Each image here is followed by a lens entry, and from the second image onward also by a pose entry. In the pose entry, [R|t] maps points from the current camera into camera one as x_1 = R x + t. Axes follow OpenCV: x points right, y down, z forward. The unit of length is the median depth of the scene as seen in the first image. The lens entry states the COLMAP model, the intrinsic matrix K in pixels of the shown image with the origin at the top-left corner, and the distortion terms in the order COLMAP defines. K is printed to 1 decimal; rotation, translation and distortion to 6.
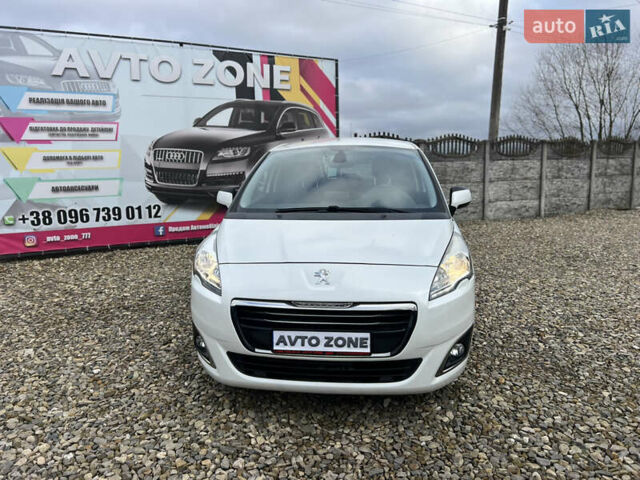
lens RADIAL K [[487.0, 0, 320.0], [0, 487.0, 240.0], [0, 0, 1]] dist [0.054613, -0.058043]
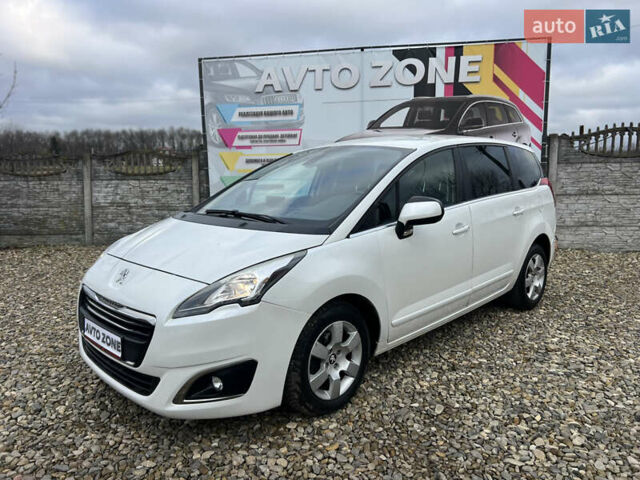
lens RADIAL K [[487.0, 0, 320.0], [0, 487.0, 240.0], [0, 0, 1]] dist [0.054613, -0.058043]
pose [[0.773905, 0.100286, -0.625311, 0.335060], [-0.100648, 0.994310, 0.034899, -0.027082], [0.625252, 0.035928, 0.779595, 0.154317]]
